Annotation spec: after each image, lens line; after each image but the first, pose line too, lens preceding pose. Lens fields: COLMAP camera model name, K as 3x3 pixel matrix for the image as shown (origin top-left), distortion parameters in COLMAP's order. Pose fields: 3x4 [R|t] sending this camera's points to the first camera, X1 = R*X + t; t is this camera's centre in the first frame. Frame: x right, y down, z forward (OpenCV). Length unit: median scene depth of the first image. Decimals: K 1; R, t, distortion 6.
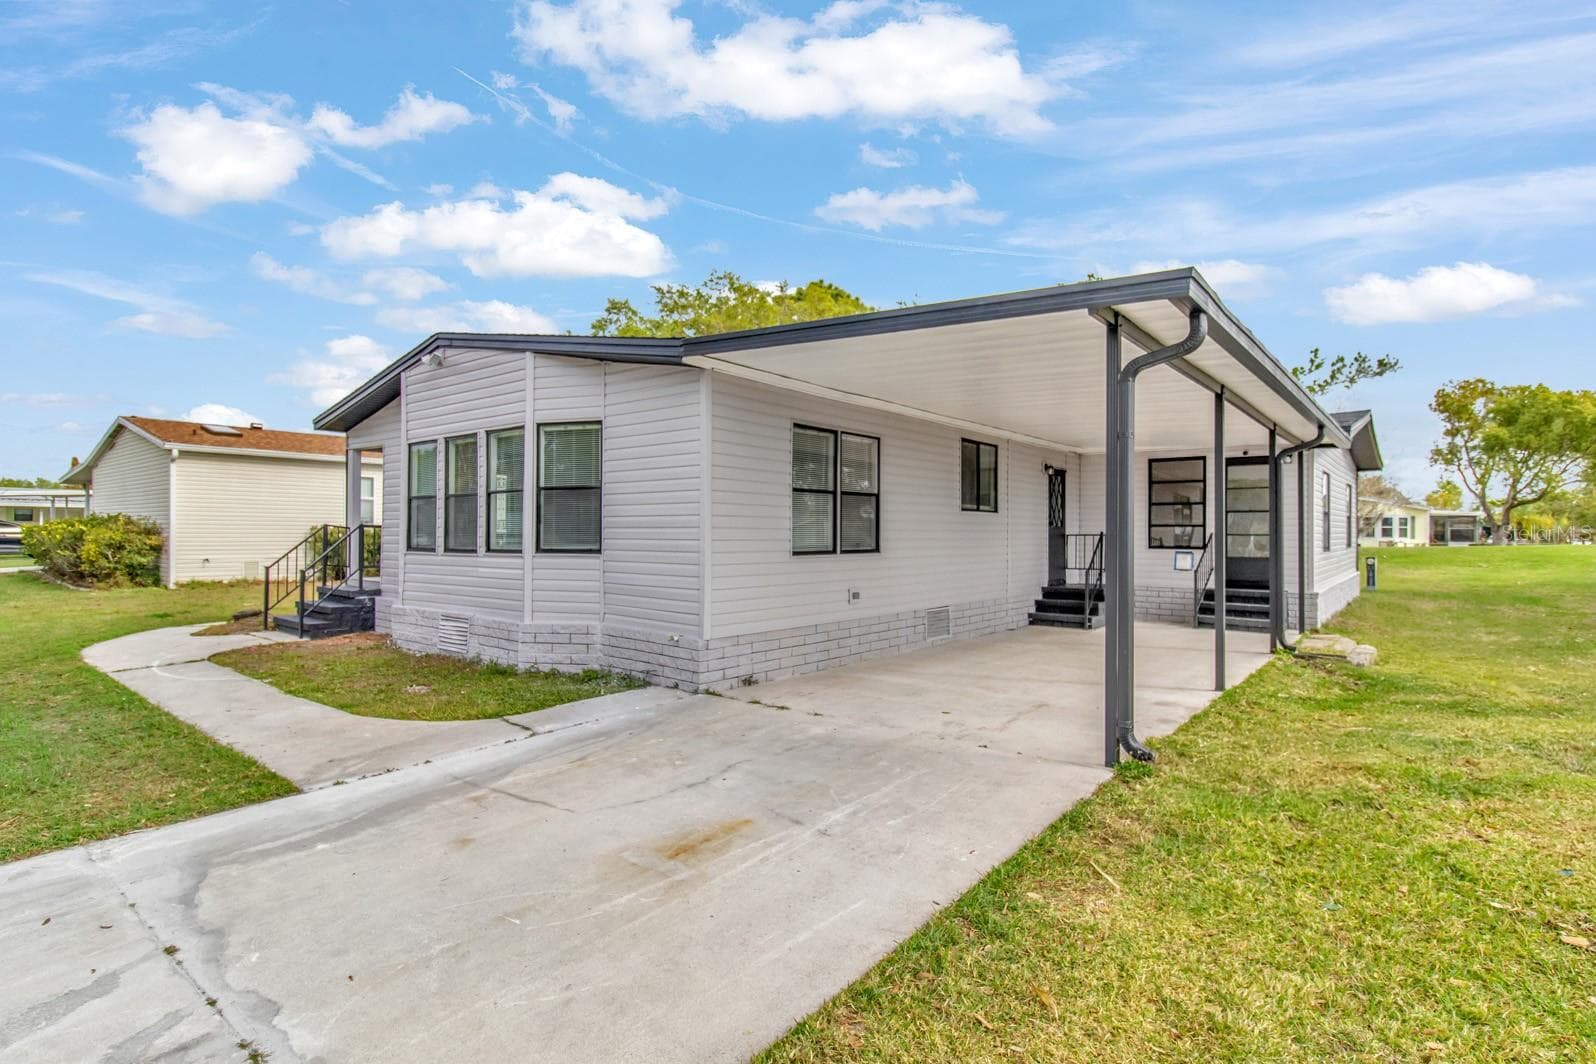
lens RADIAL K [[741.6, 0, 806.4], [0, 741.6, 525.8], [0, 0, 1]] dist [-0.000934, -0.000201]
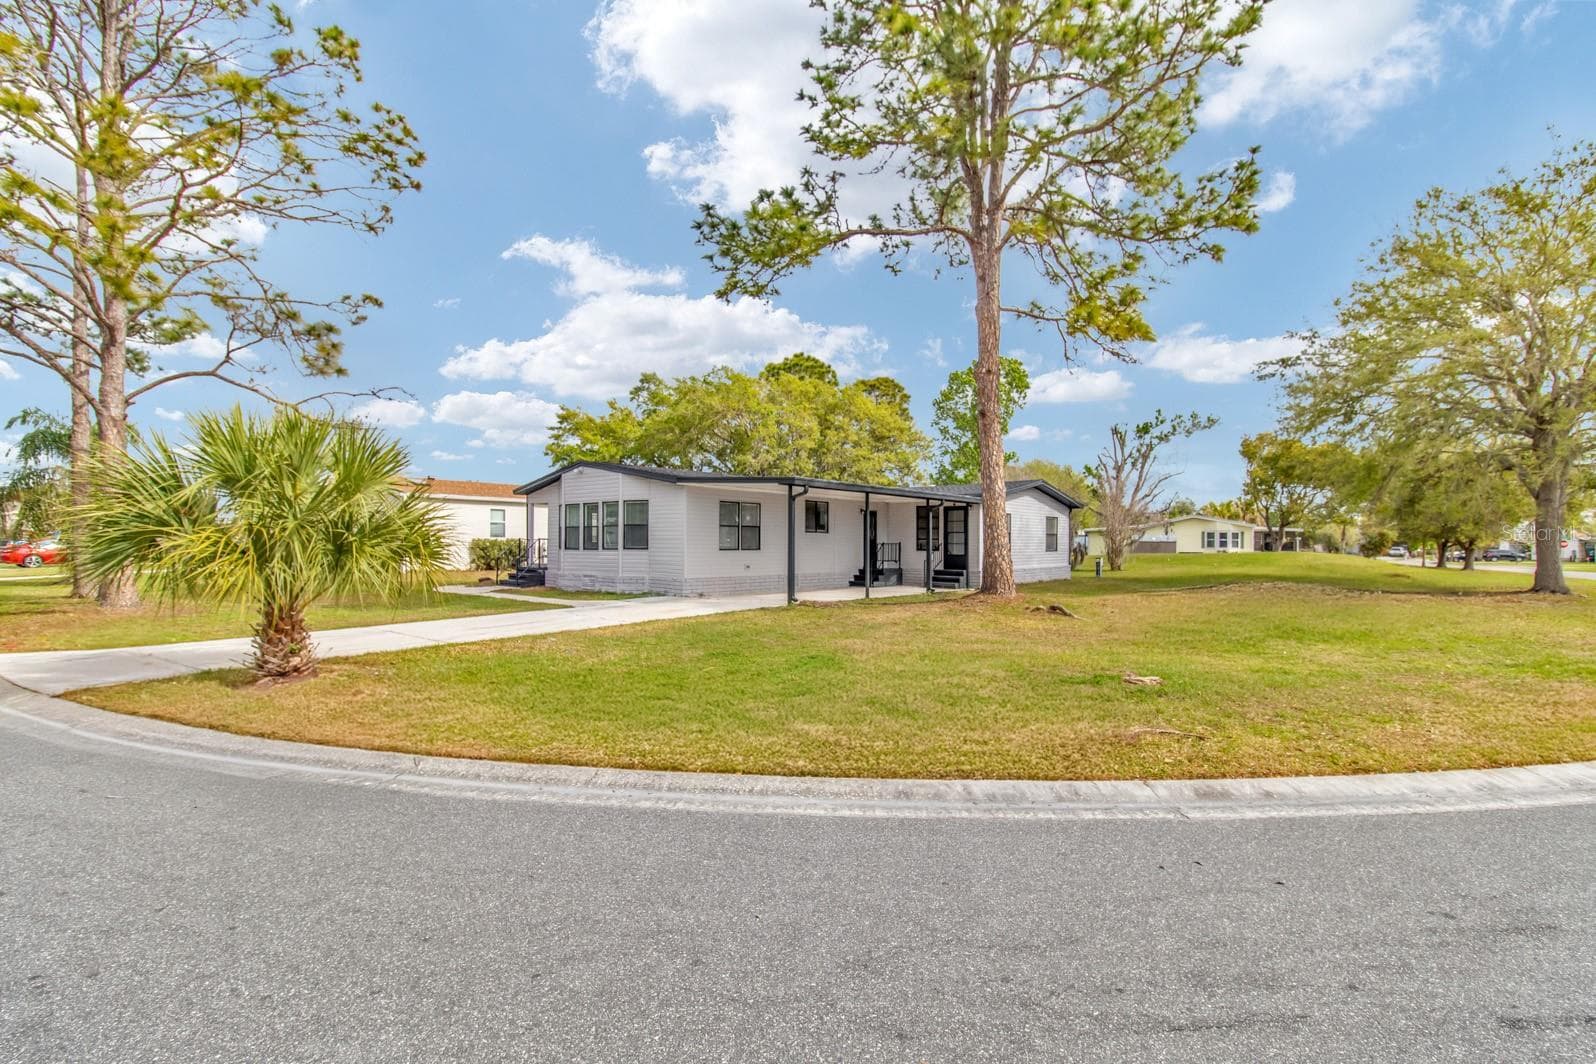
lens RADIAL K [[708.5, 0, 824.7], [0, 708.5, 552.3], [0, 0, 1]] dist [-0.003024, 0.000337]
pose [[0.999997, 0.001454, -0.002060, 0.246621], [-0.001411, 0.999782, 0.020844, -0.004687], [0.002090, -0.020841, 0.999781, -1.048245]]
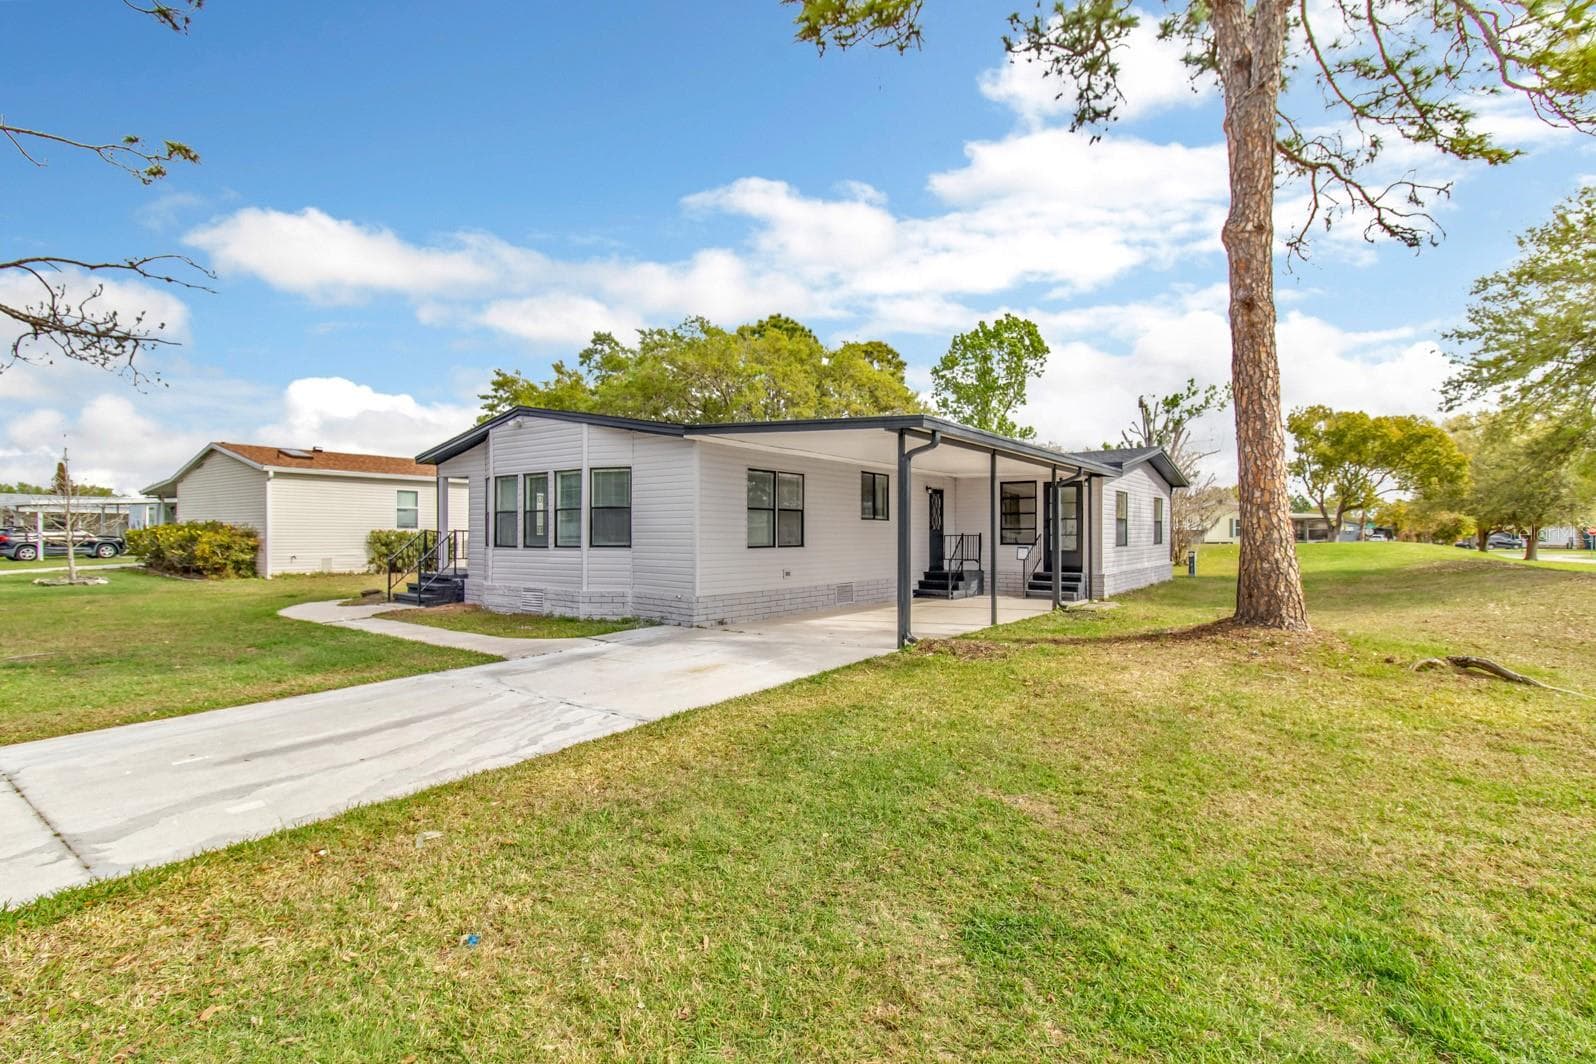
lens RADIAL K [[708.5, 0, 800.9], [0, 708.5, 532.9], [0, 0, 1]] dist [-0.003024, 0.000337]
pose [[0.999080, -0.003041, 0.042779, 0.021873], [0.002664, 0.999957, 0.008878, -0.005634], [-0.042804, -0.008756, 0.999045, -0.394016]]
